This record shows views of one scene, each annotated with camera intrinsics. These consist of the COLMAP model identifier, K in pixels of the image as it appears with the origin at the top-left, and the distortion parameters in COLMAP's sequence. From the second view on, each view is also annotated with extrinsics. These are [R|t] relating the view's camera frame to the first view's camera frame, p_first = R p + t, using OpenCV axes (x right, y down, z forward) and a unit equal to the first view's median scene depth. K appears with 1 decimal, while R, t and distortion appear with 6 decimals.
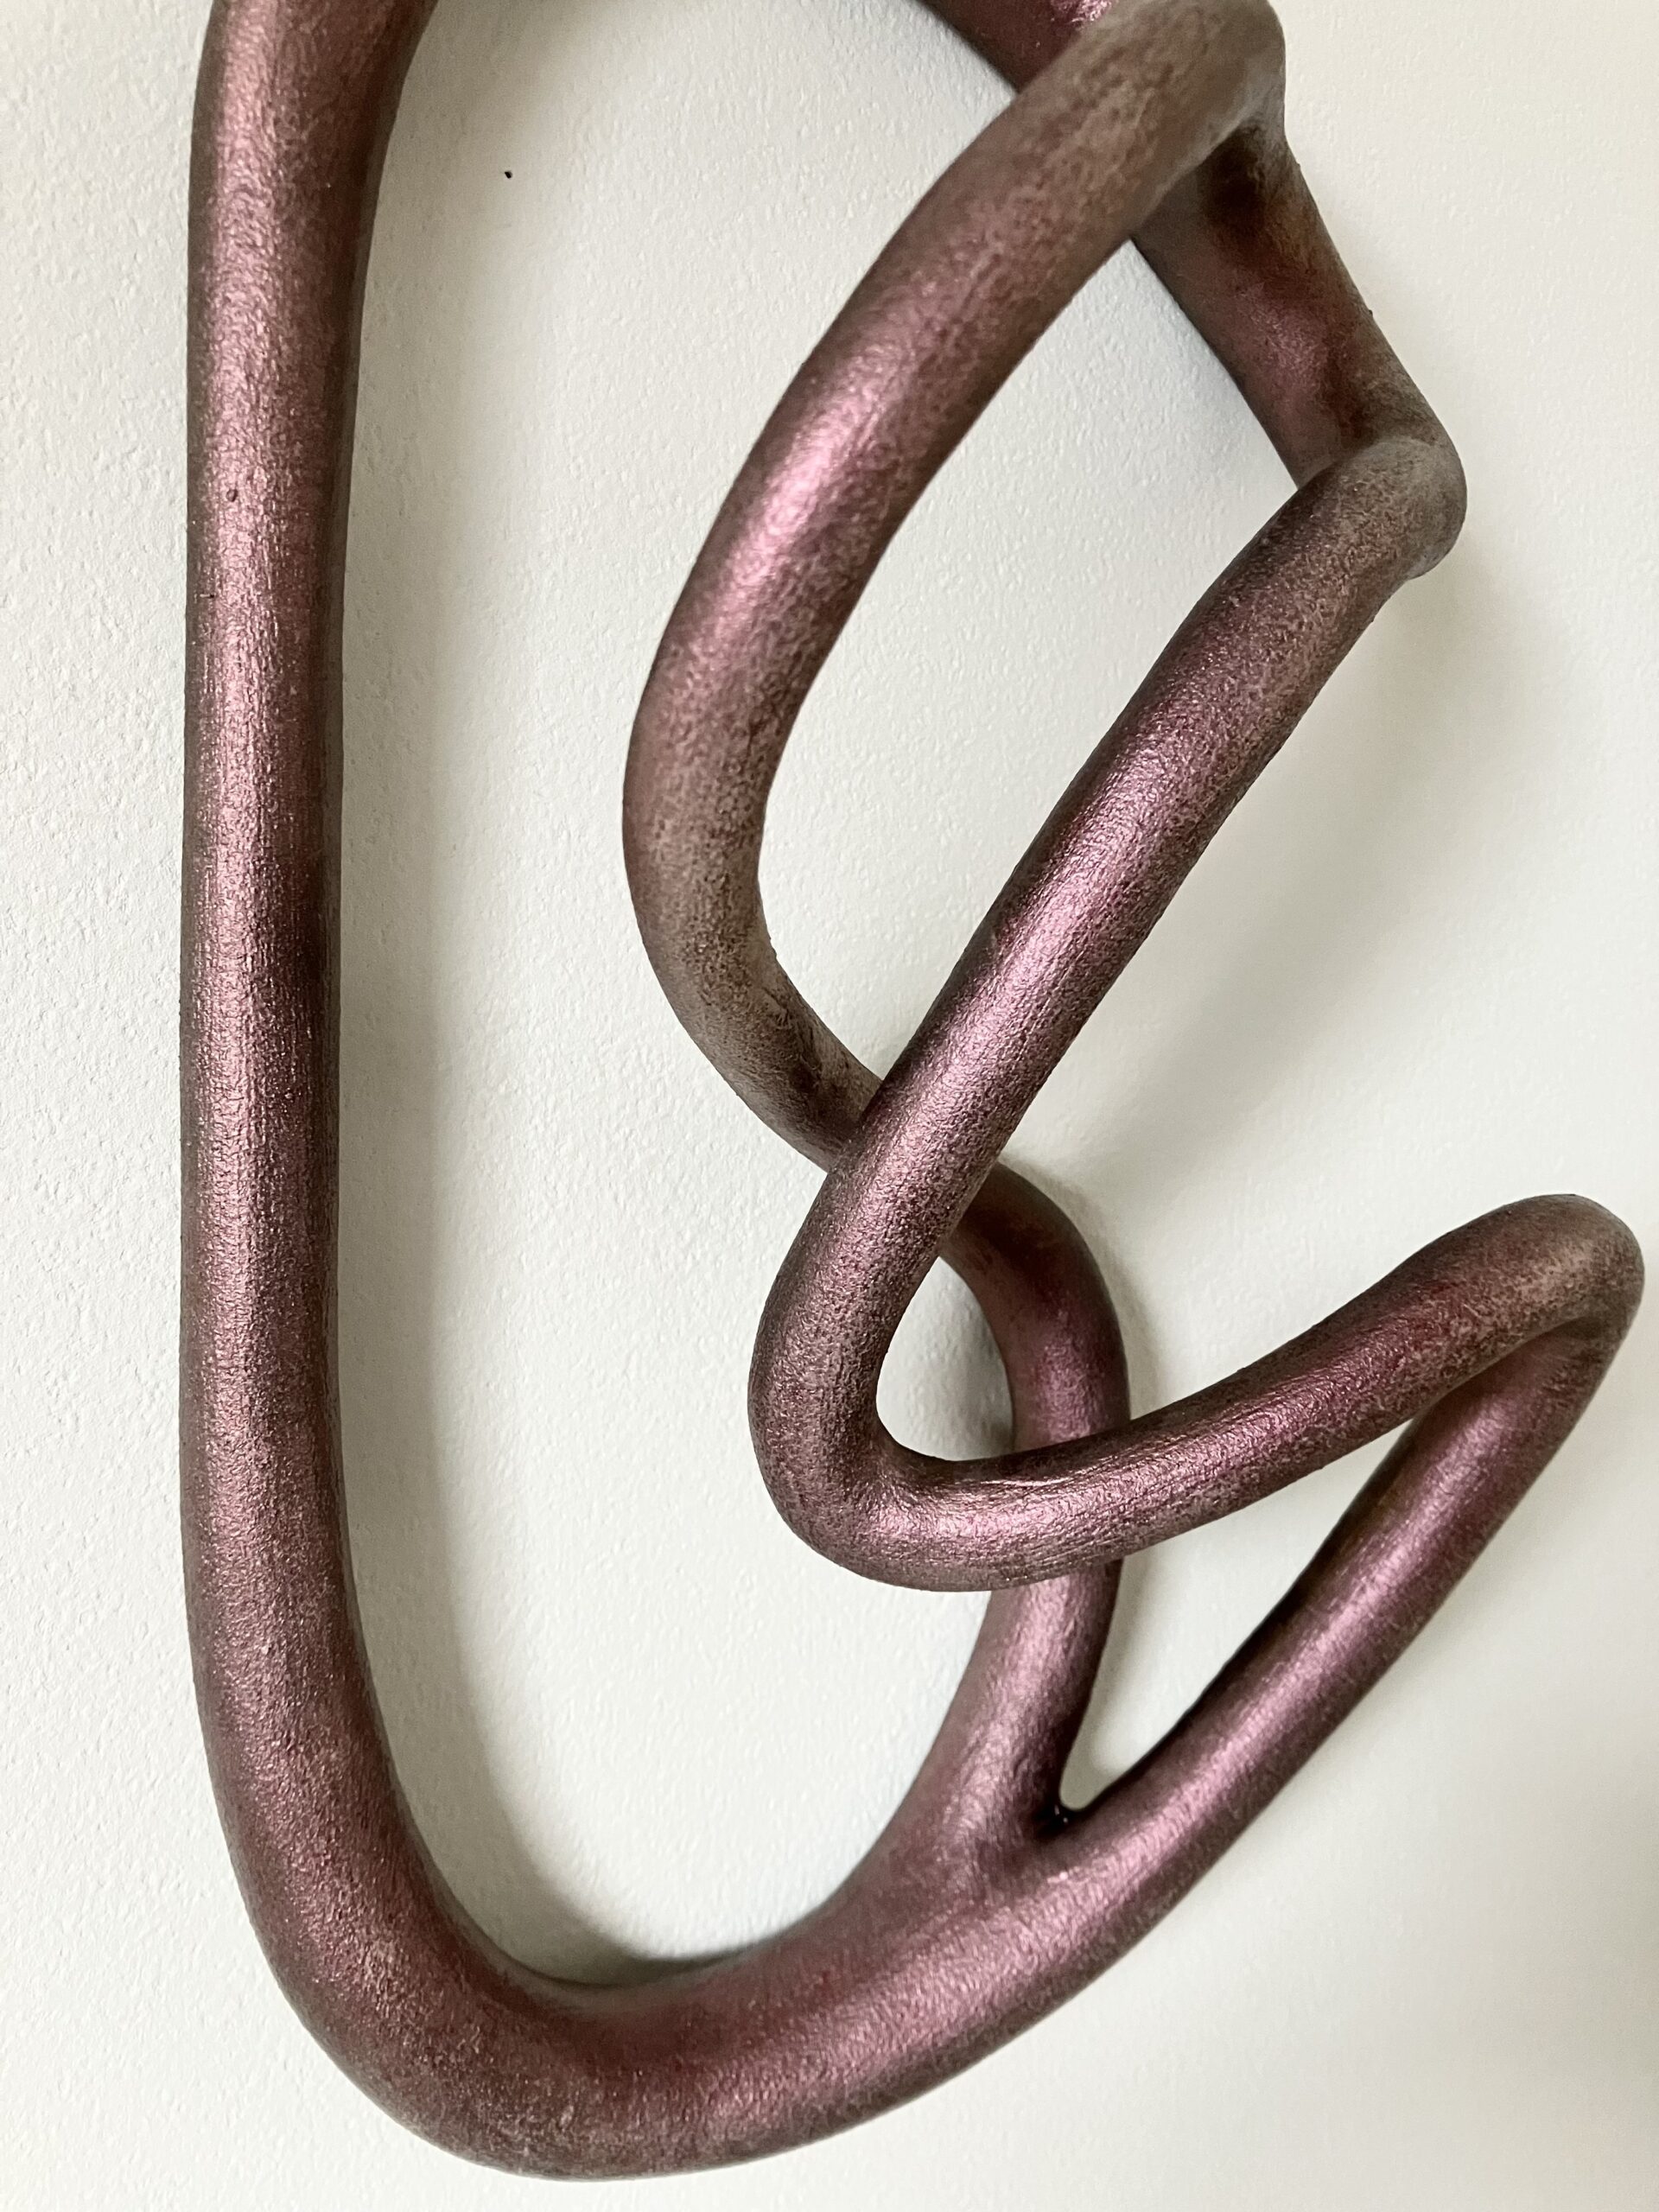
lens RADIAL K [[1829.7, 0, 801.8], [0, 1829.7, 1105.0], [0, 0, 1]] dist [0.004316, 0.011078]
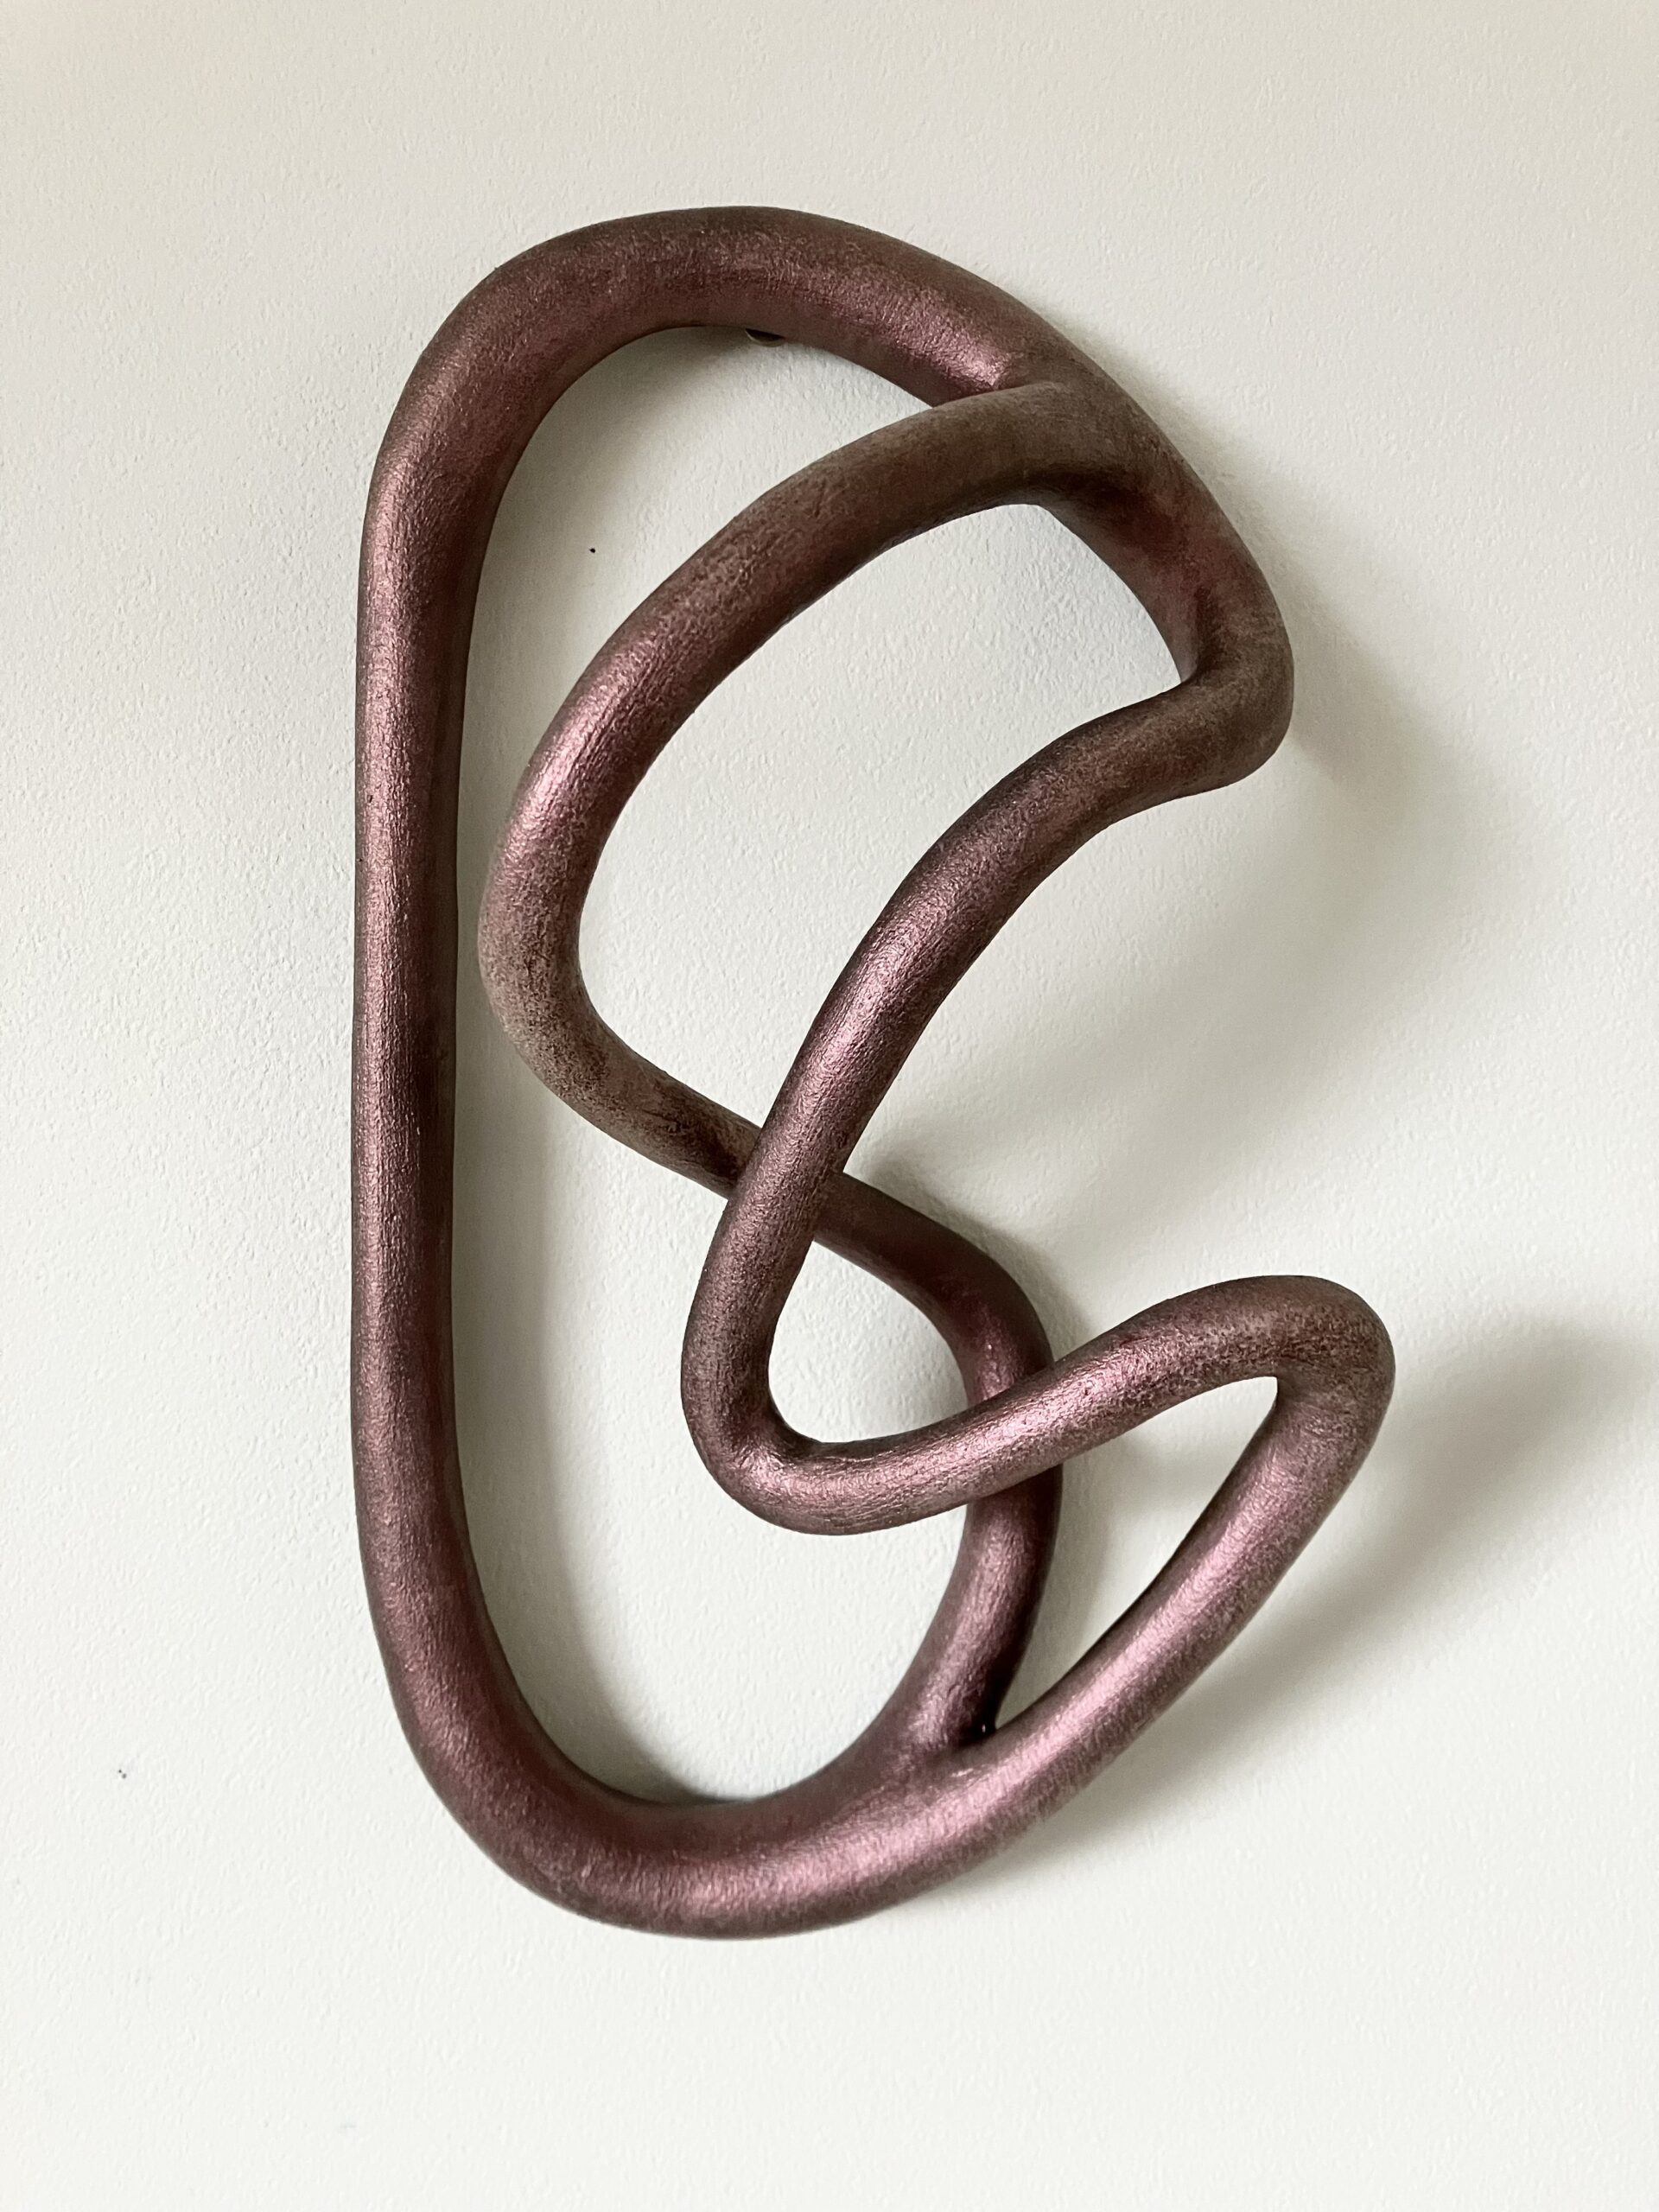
lens RADIAL K [[1800.4, 0, 829.5], [0, 1800.4, 1106.0], [0, 0, 1]] dist [0.109156, -0.287238]
pose [[0.927056, 0.017303, -0.374524, 0.563131], [-0.024304, 0.999607, -0.013977, -0.041605], [0.374135, 0.022060, 0.927112, -0.274125]]
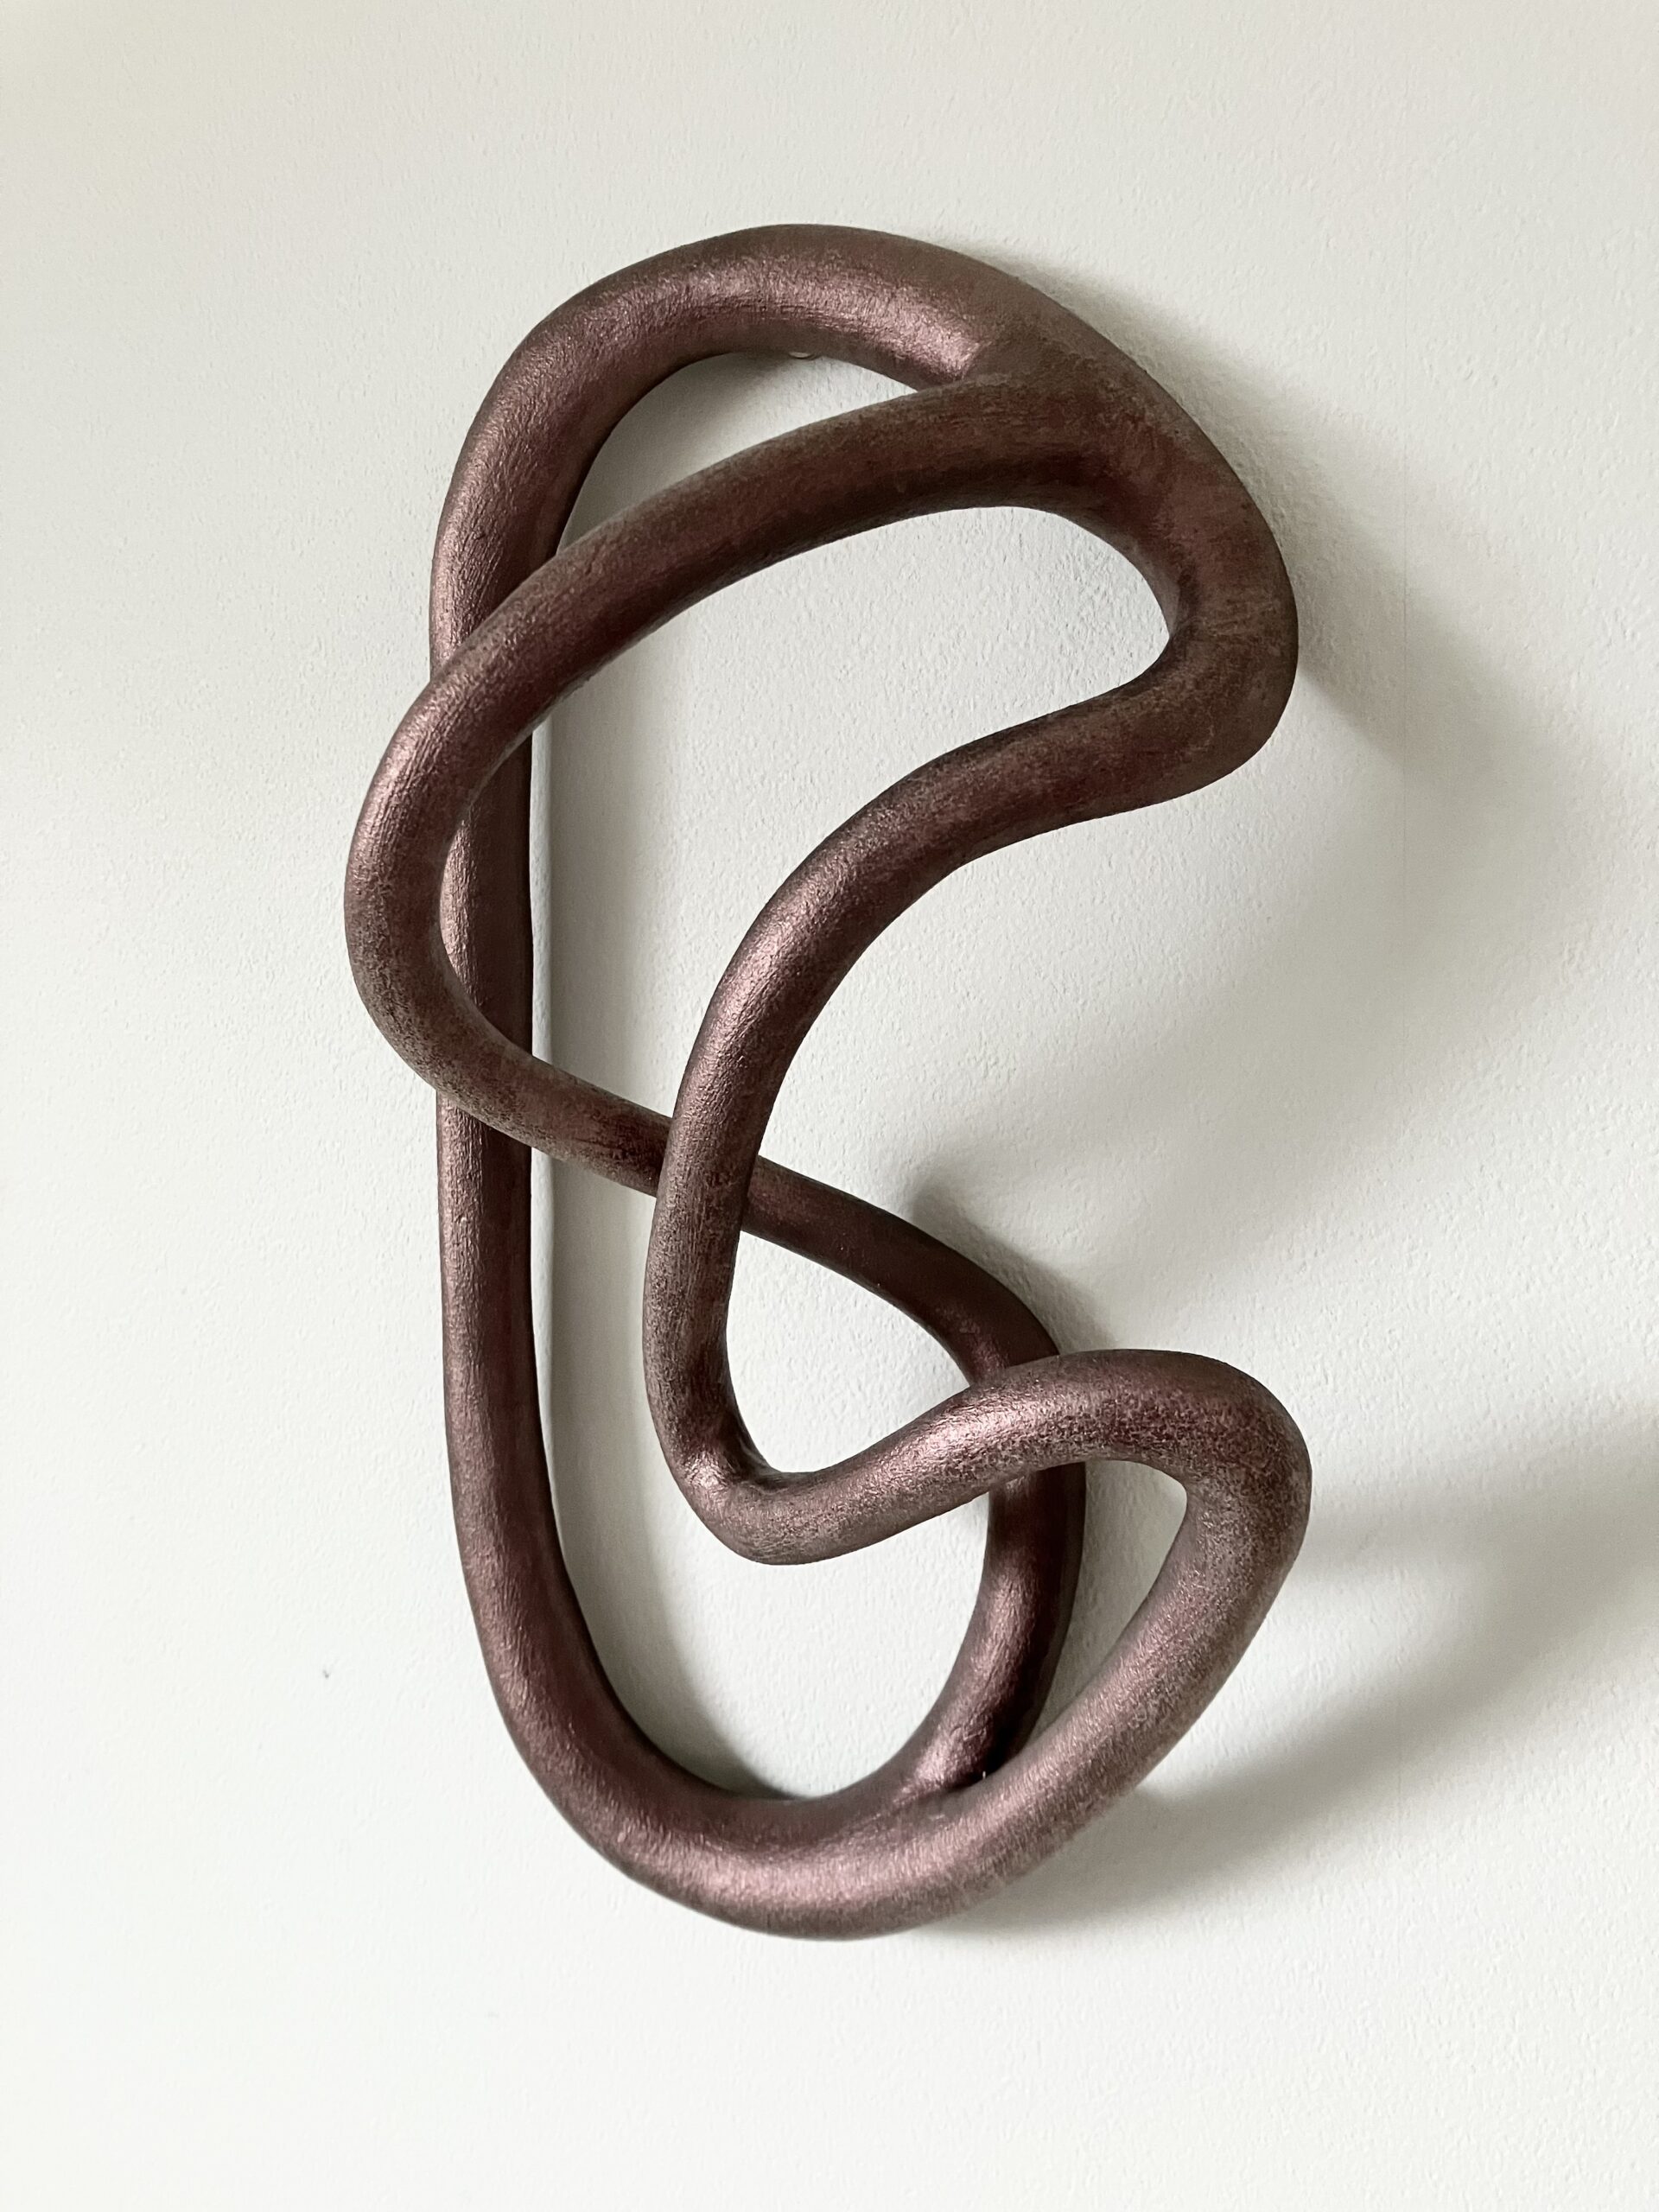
lens RADIAL K [[1809.2, 0, 840.0], [0, 1809.2, 1104.1], [0, 0, 1]] dist [0.077507, -0.161832]
pose [[0.676631, 0.058116, -0.734025, 1.062607], [-0.042328, 0.998302, 0.040022, -0.137431], [0.735105, 0.003990, 0.677942, 0.078090]]
